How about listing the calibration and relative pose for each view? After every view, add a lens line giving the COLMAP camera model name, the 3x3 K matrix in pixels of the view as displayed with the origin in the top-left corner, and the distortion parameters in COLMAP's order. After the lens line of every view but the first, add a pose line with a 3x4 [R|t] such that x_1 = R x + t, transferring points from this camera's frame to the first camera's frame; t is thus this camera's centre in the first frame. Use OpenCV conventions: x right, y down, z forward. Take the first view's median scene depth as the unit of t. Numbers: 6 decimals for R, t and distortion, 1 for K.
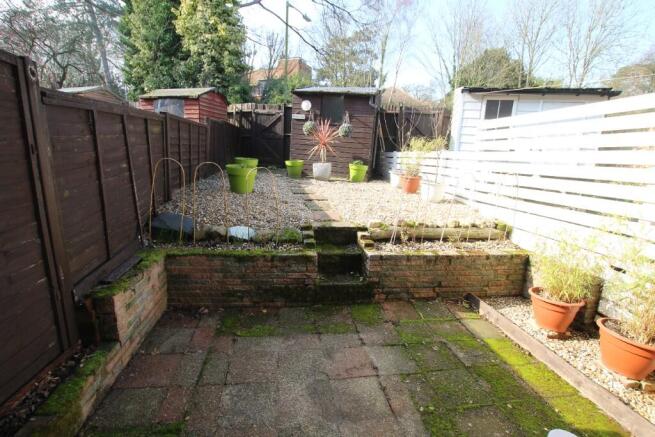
lens RADIAL K [[303.5, 0, 327.5], [0, 303.5, 218.5], [0, 0, 1]] dist [-0.029985, 0.000022]
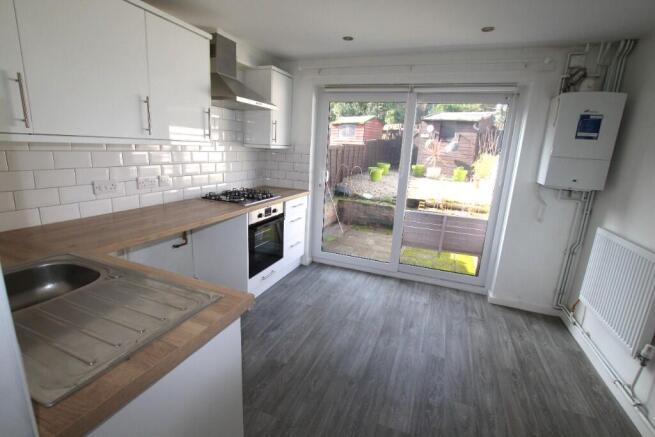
lens RADIAL K [[303.5, 0, 327.5], [0, 303.5, 218.5], [0, 0, 1]] dist [-0.029985, 0.000022]
pose [[0.862580, 0.117710, -0.492037, 0.337916], [-0.117050, 0.992602, 0.032263, 0.095690], [0.492195, 0.029764, 0.869976, -0.649457]]
